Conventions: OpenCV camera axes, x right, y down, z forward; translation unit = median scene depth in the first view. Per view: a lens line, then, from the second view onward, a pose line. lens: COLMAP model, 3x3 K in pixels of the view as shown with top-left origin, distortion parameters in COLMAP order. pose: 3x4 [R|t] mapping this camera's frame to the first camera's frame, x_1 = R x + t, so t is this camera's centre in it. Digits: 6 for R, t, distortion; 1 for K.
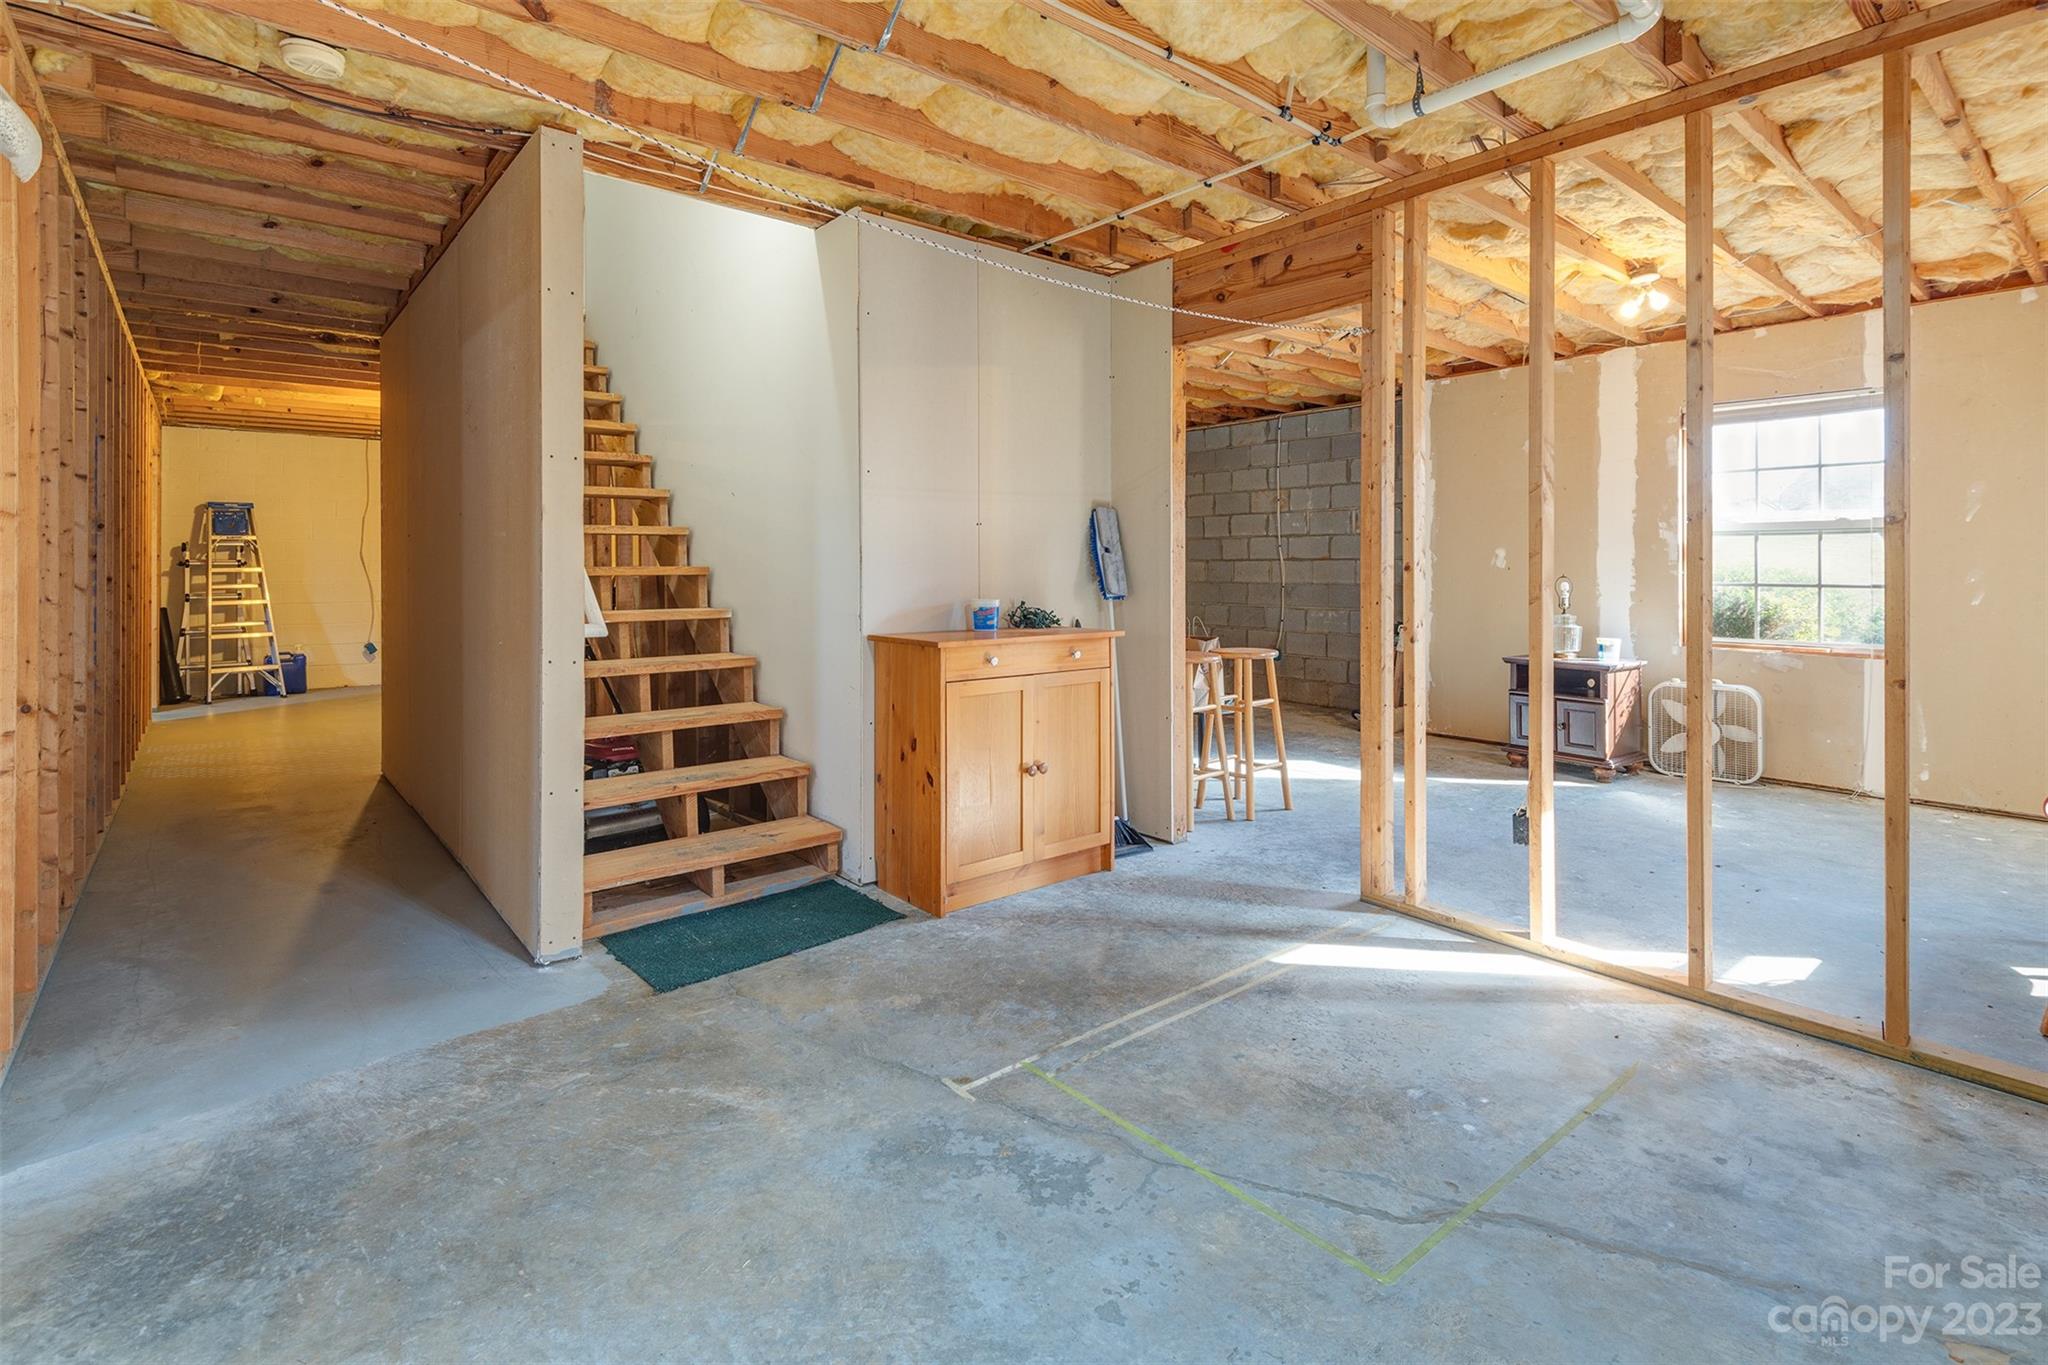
lens RADIAL K [[971.2, 0, 1027.7], [0, 971.2, 579.5], [0, 0, 1]] dist [0.029513, -0.016479]
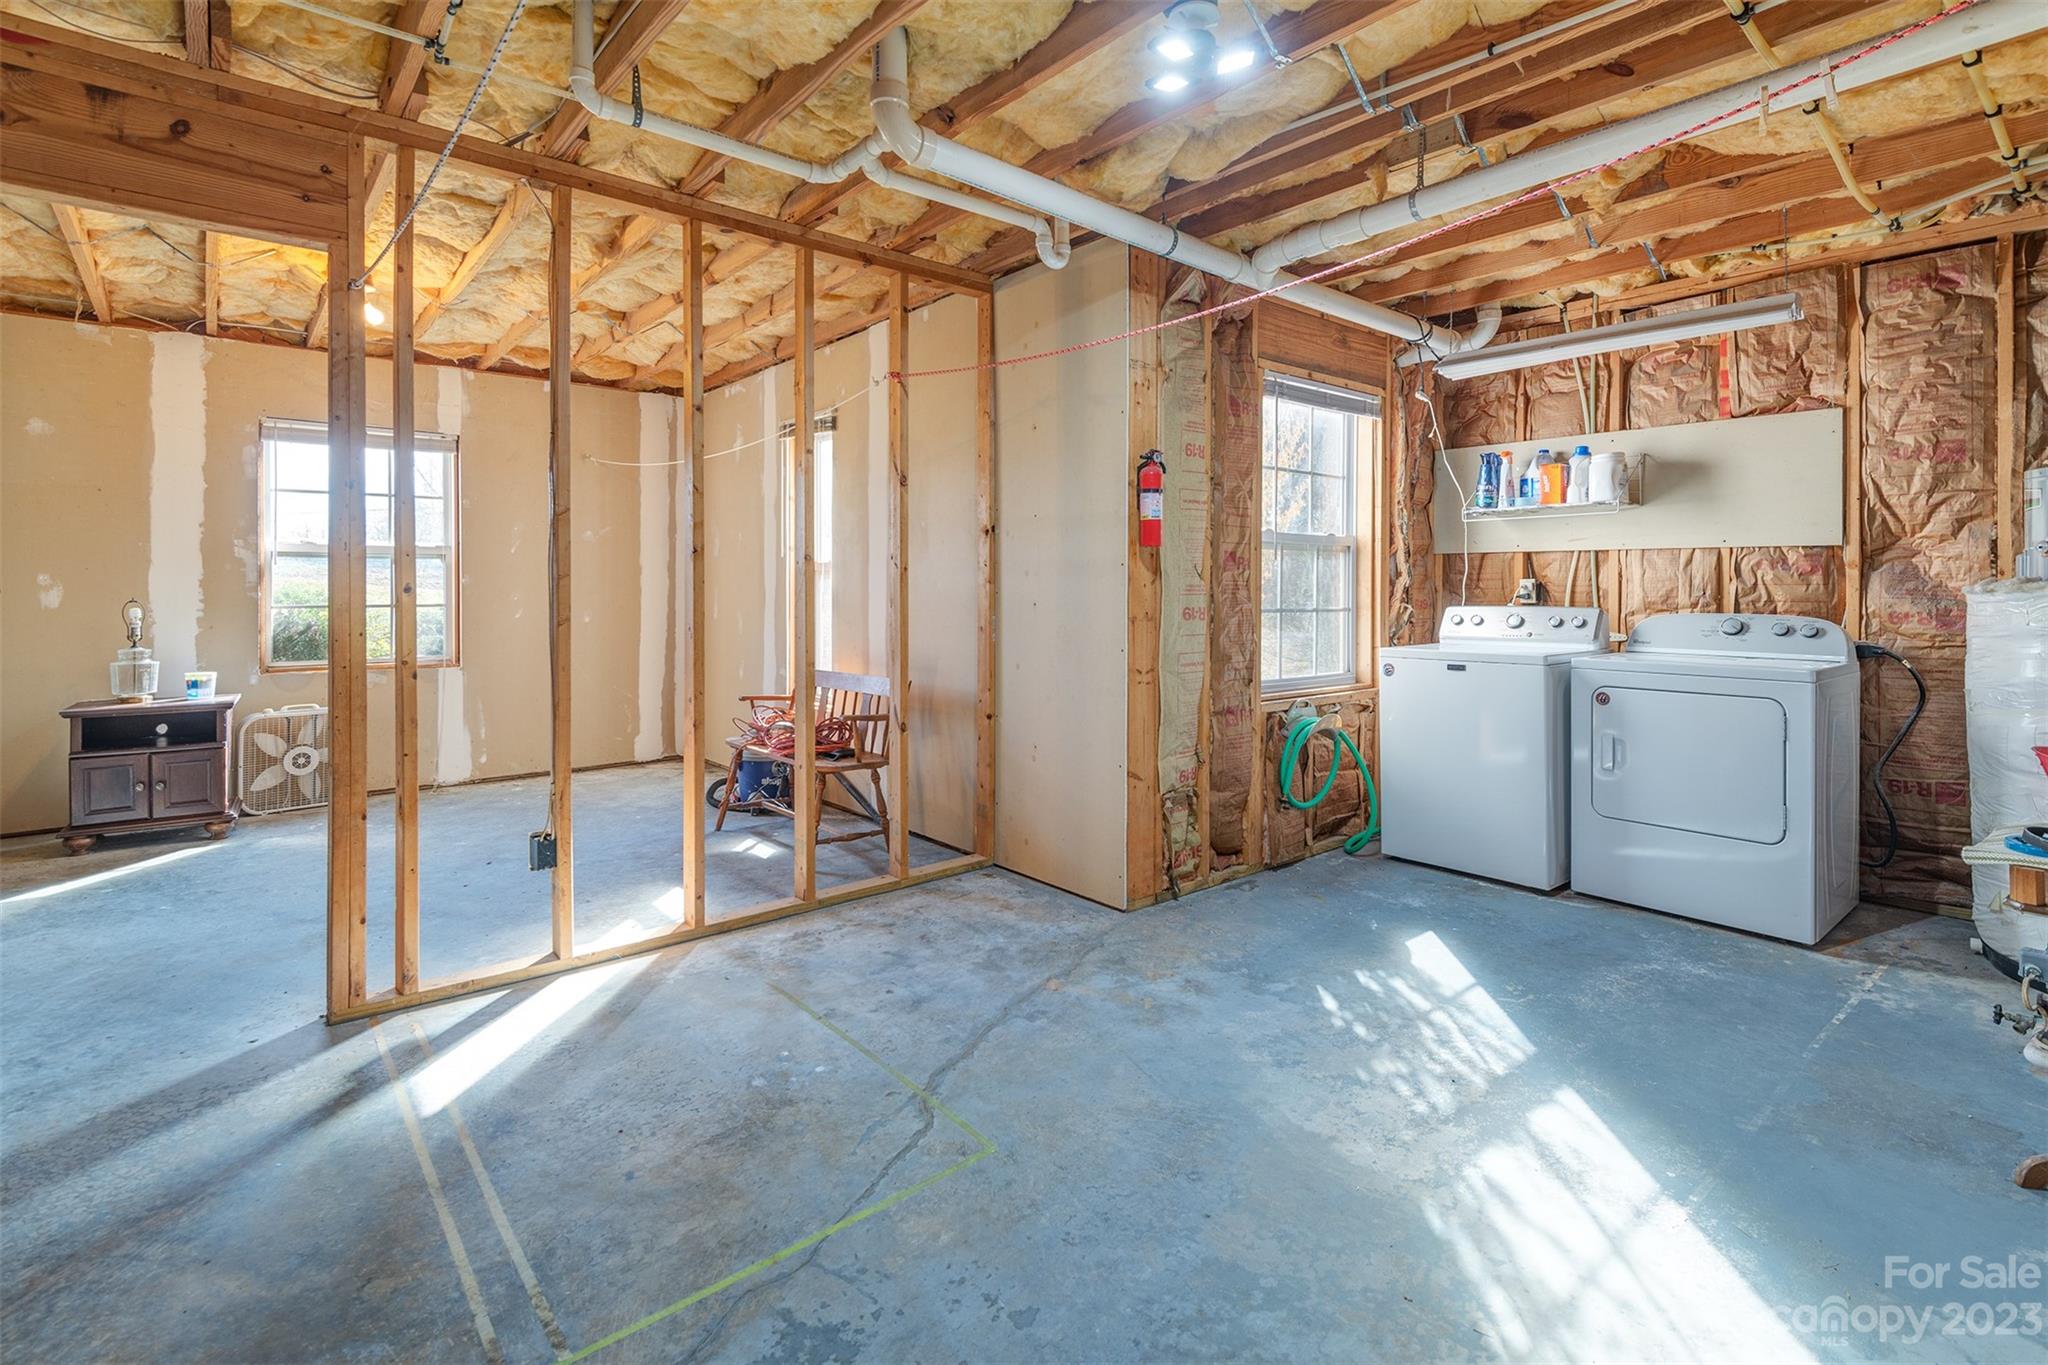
lens RADIAL K [[971.2, 0, 1027.7], [0, 971.2, 579.5], [0, 0, 1]] dist [0.029513, -0.016479]
pose [[-0.016031, 0.010313, 0.999818, -0.615364], [0.013509, 0.999858, -0.010097, -0.005158], [-0.999780, 0.013345, -0.016168, 0.655315]]
